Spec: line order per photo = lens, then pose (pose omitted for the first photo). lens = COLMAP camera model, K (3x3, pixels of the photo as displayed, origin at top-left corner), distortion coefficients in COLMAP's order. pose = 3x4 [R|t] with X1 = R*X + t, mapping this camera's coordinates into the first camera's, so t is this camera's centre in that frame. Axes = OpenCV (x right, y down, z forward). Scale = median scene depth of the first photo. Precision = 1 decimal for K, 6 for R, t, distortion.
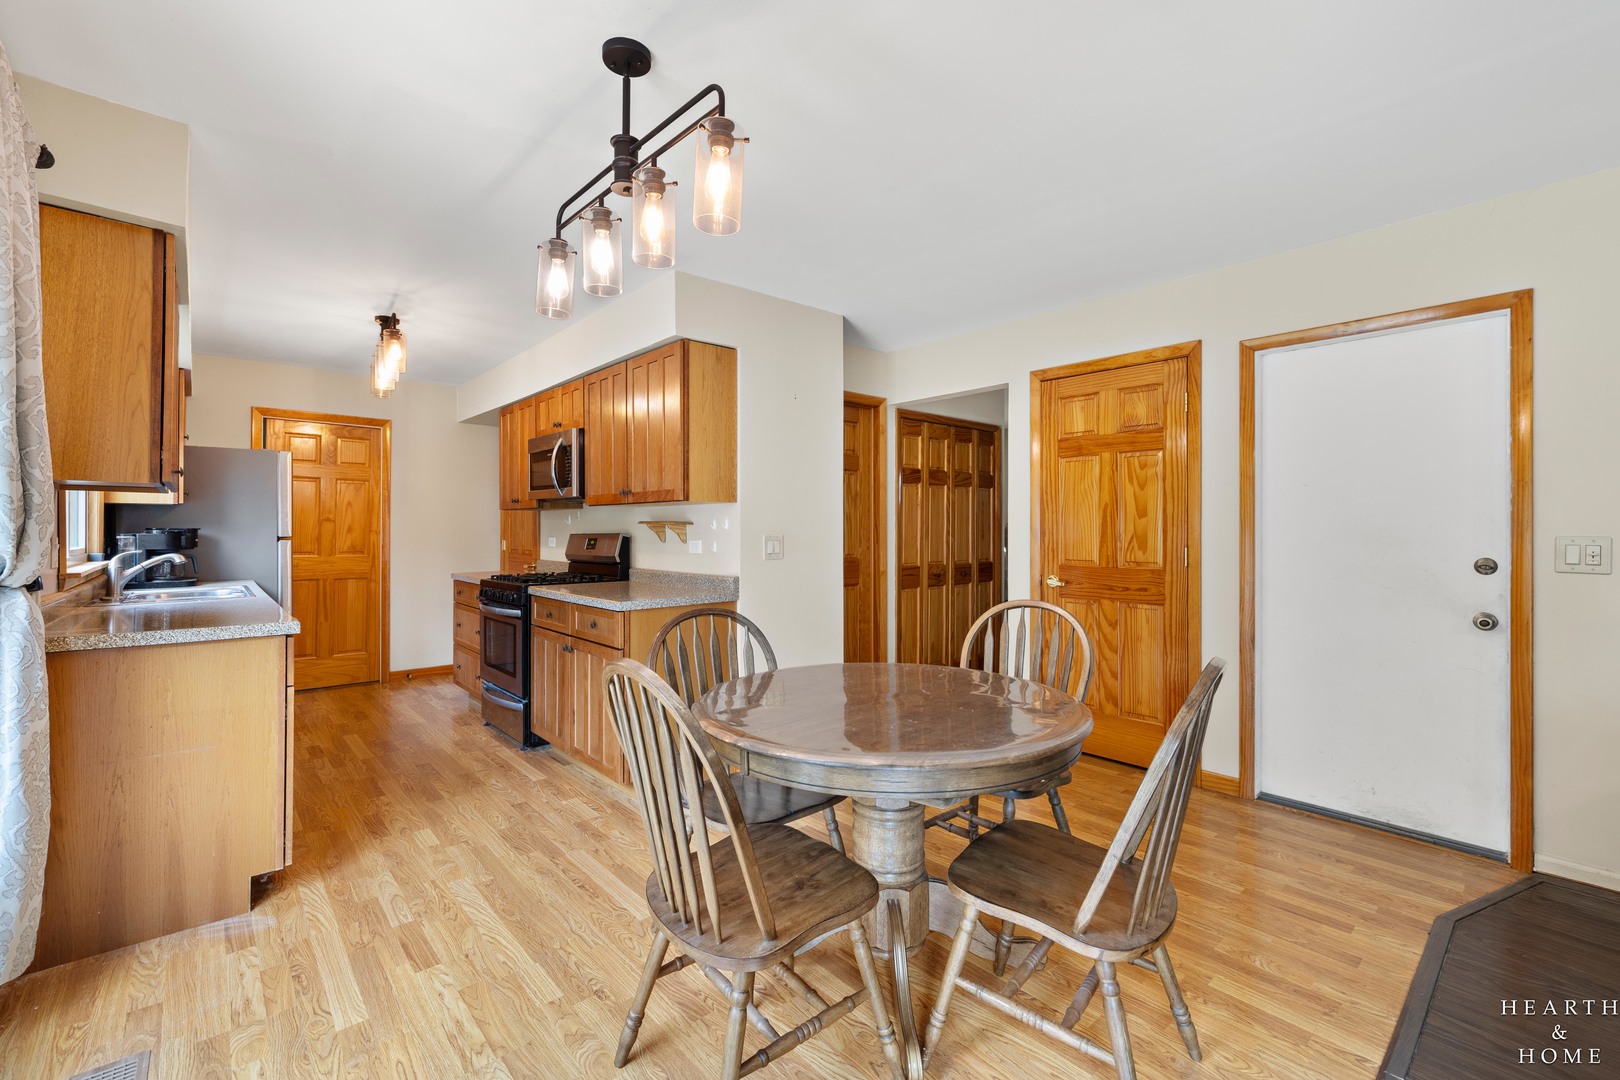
lens RADIAL K [[695.4, 0, 870.3], [0, 695.4, 537.9], [0, 0, 1]] dist [-0.001664, -0.000119]
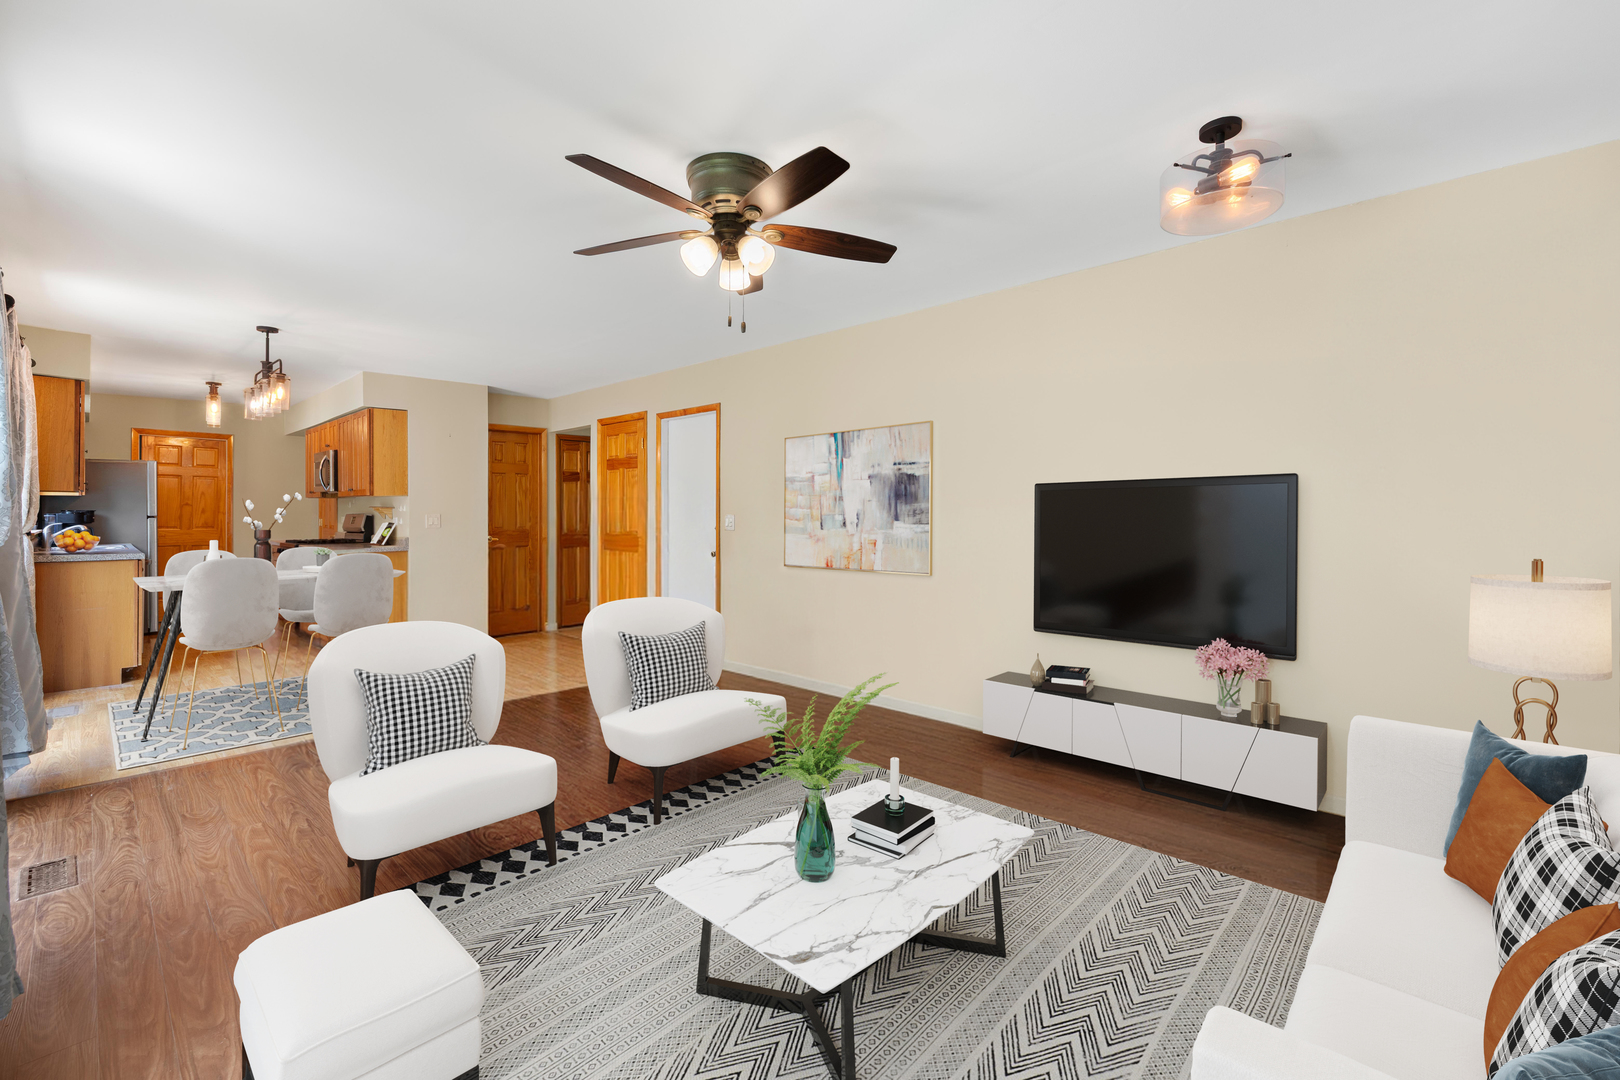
lens RADIAL K [[687.7, 0, 807.3], [0, 687.7, 520.5], [0, 0, 1]] dist [0.000833, 0.000291]
pose [[0.999292, -0.000501, 0.037607, 0.715374], [0.000456, 0.999999, 0.001204, 0.009528], [-0.037608, -0.001186, 0.999292, -0.753681]]
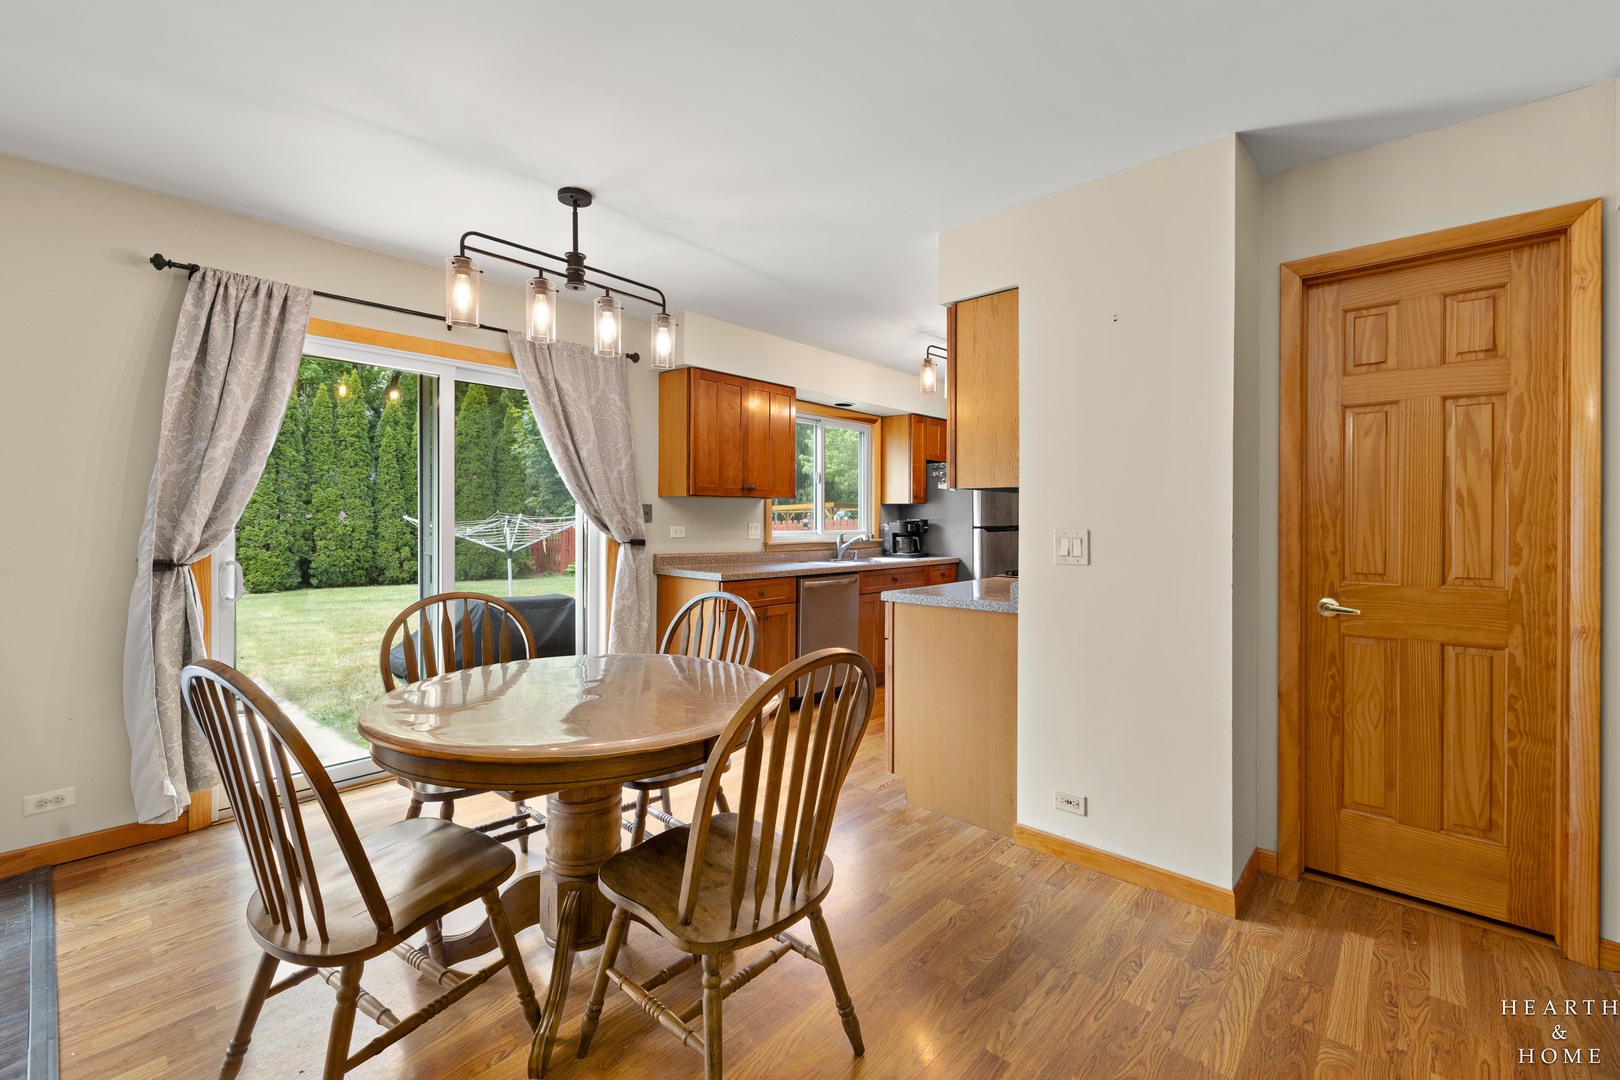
lens RADIAL K [[687.7, 0, 807.3], [0, 687.7, 520.5], [0, 0, 1]] dist [0.000833, 0.000291]
pose [[0.065419, 0.003063, -0.997853, 0.506164], [-0.010418, 0.999943, 0.002386, -0.013581], [0.997804, 0.010240, 0.065447, 0.664650]]
